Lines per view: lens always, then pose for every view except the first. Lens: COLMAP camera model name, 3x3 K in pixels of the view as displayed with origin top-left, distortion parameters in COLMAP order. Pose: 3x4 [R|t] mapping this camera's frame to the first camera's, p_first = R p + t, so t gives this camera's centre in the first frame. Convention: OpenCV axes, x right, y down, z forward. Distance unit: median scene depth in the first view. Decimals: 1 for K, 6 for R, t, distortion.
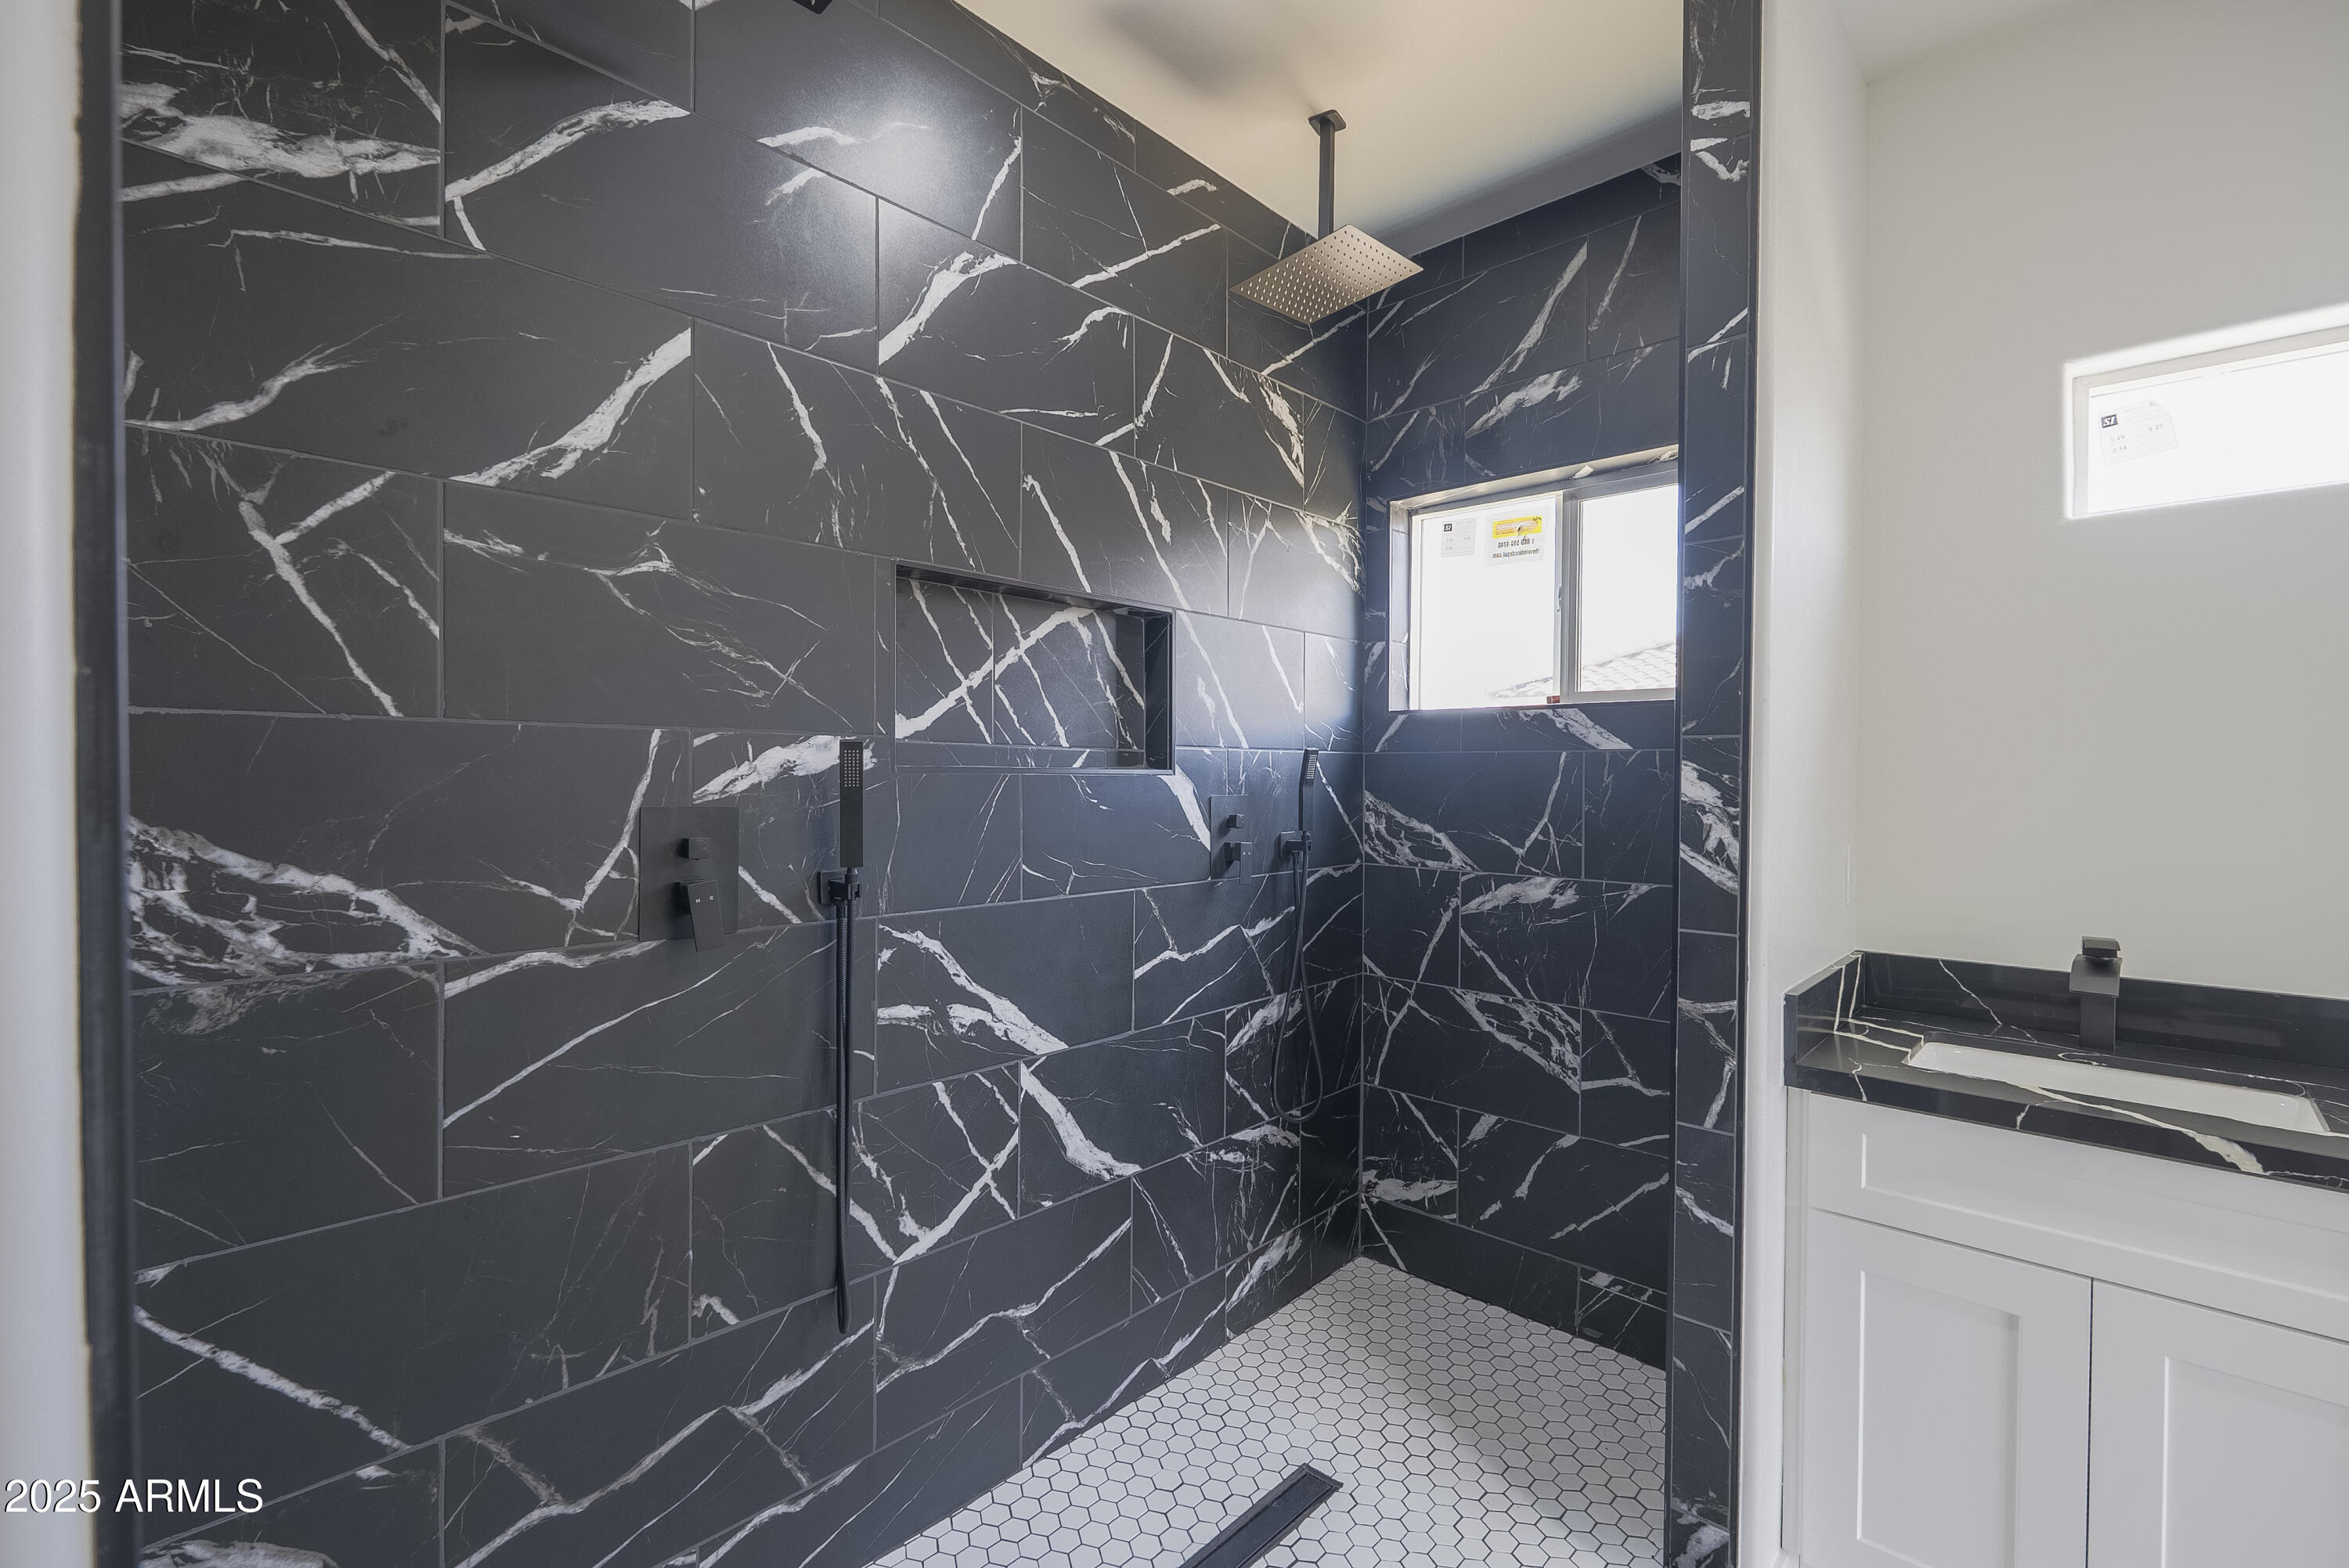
lens RADIAL K [[1039.9, 0, 1161.8], [0, 1039.9, 791.0], [0, 0, 1]] dist [-0.006573, 0.001225]
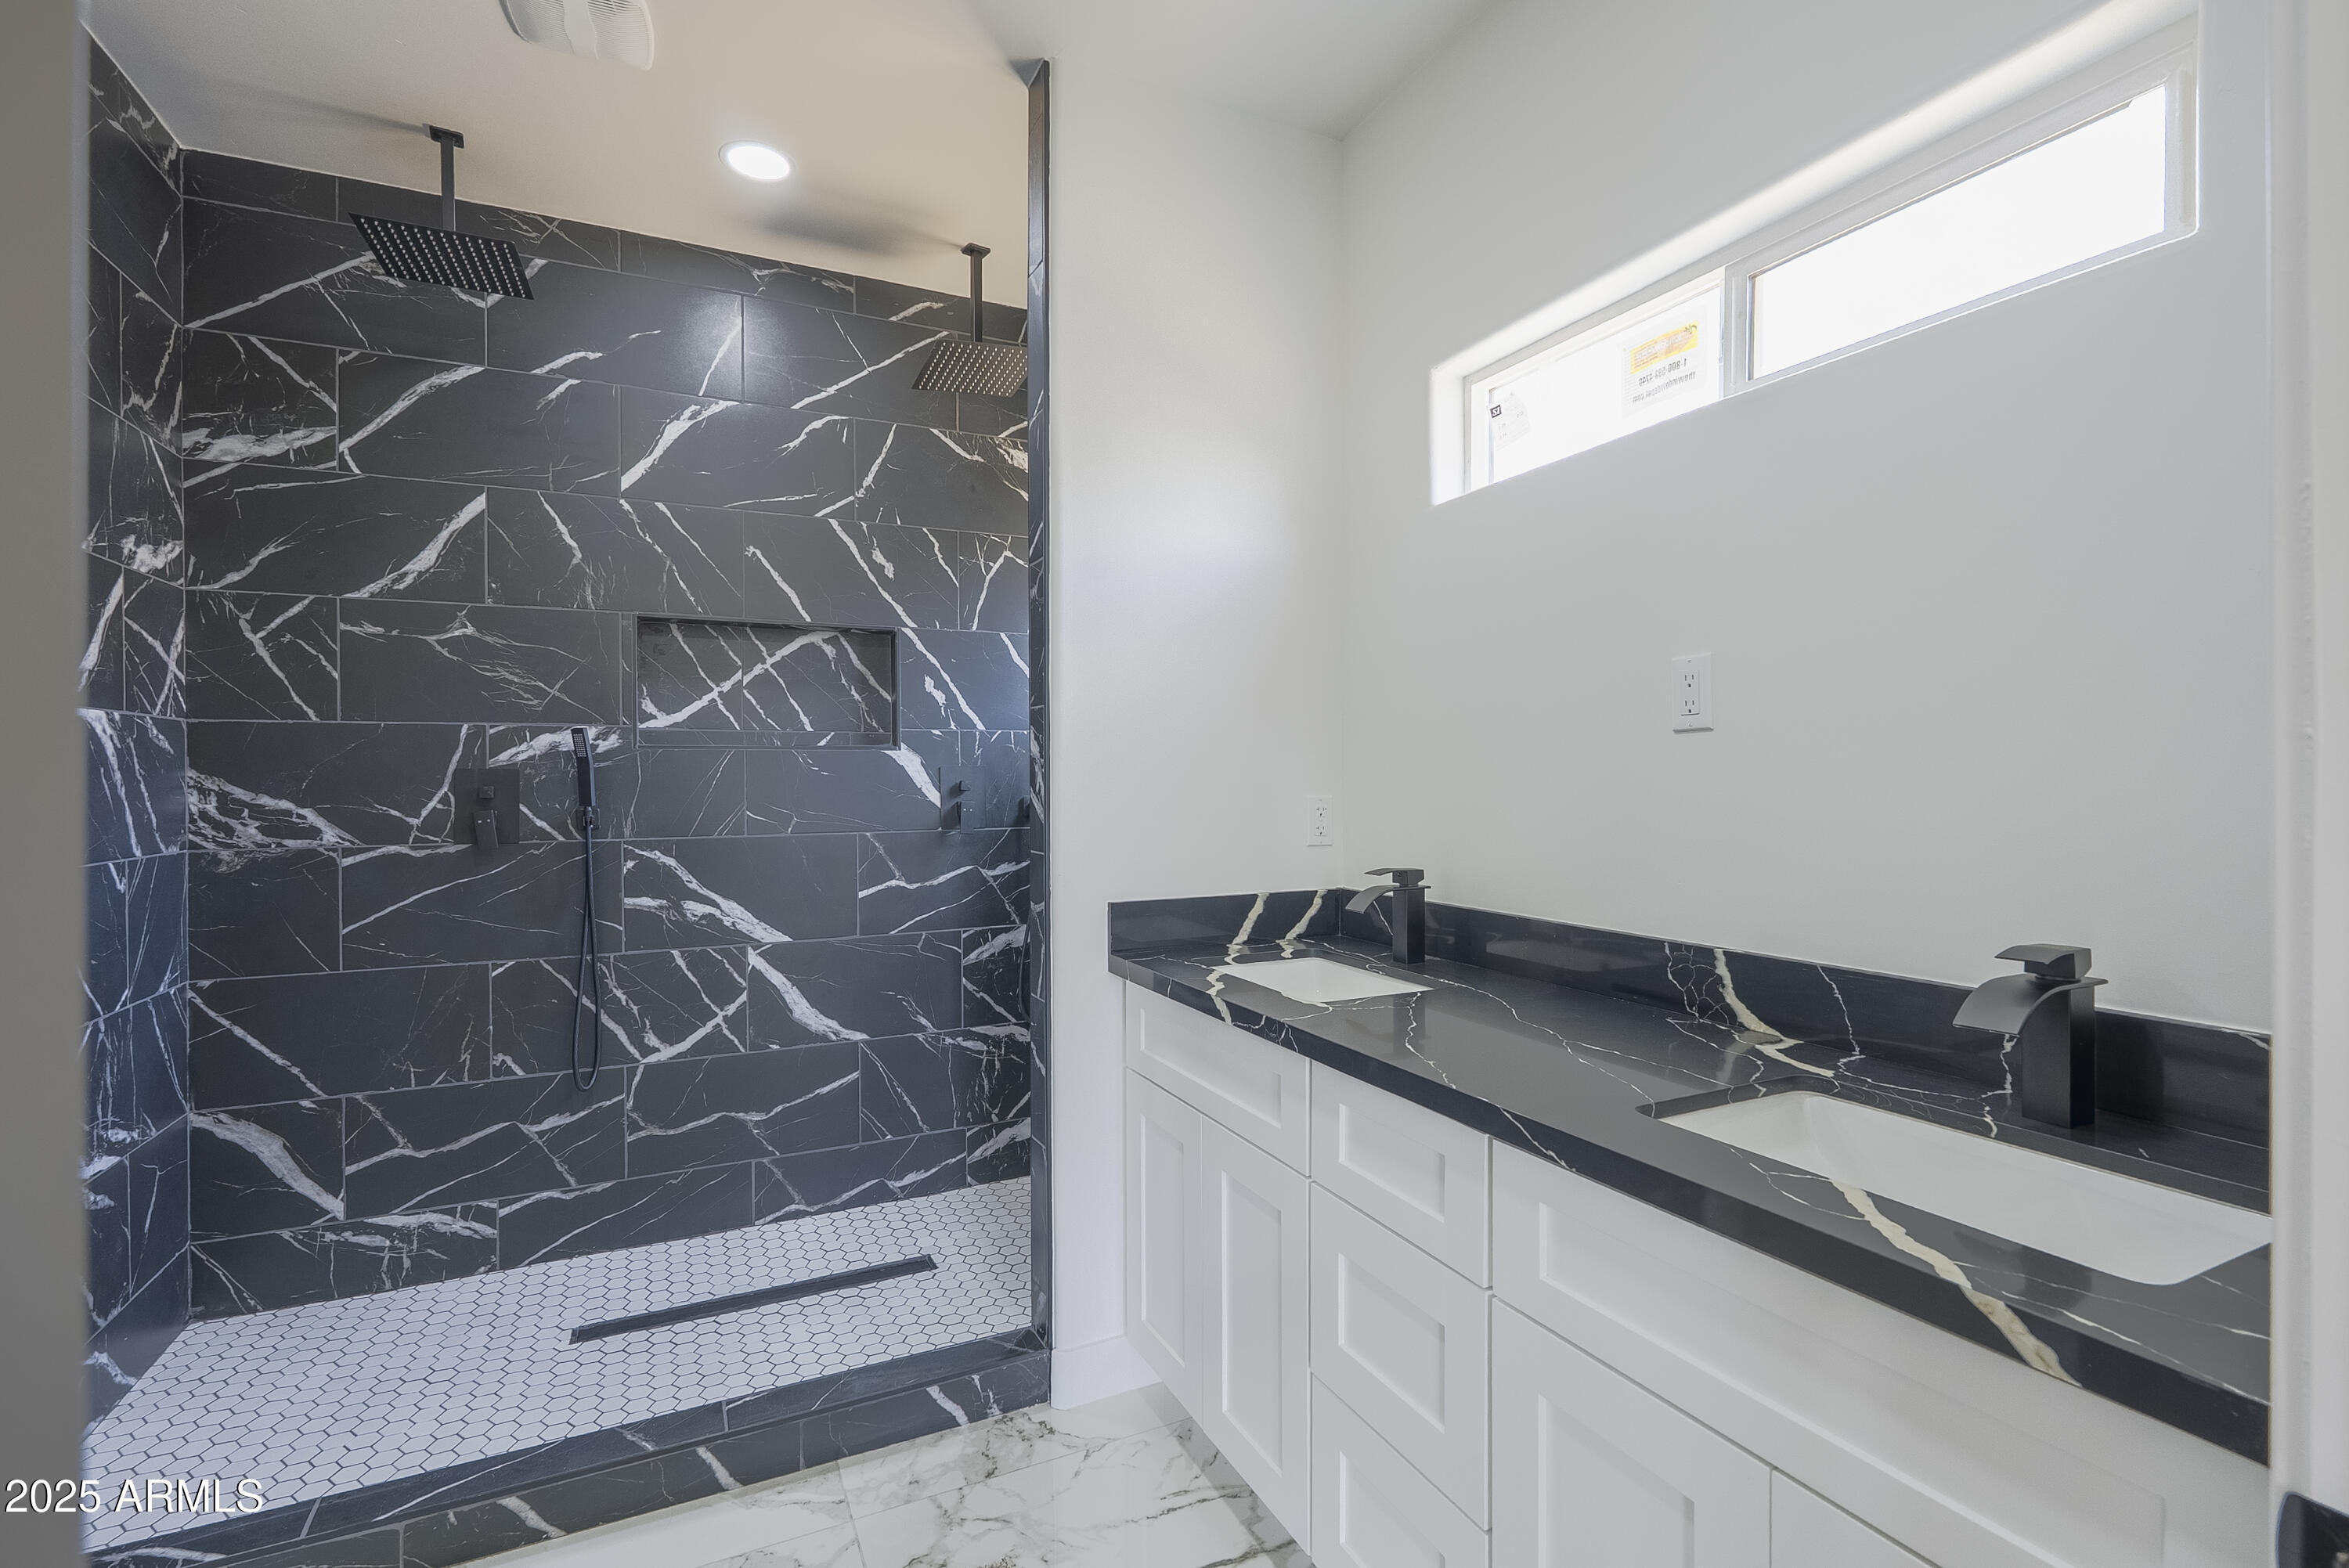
lens RADIAL K [[1039.9, 0, 1127.7], [0, 1039.9, 790.9], [0, 0, 1]] dist [-0.006573, 0.001225]
pose [[0.932279, -0.006278, -0.361686, 1.091694], [0.006532, 0.999979, -0.000521, 0.056132], [0.361682, -0.001876, 0.932300, -0.212386]]
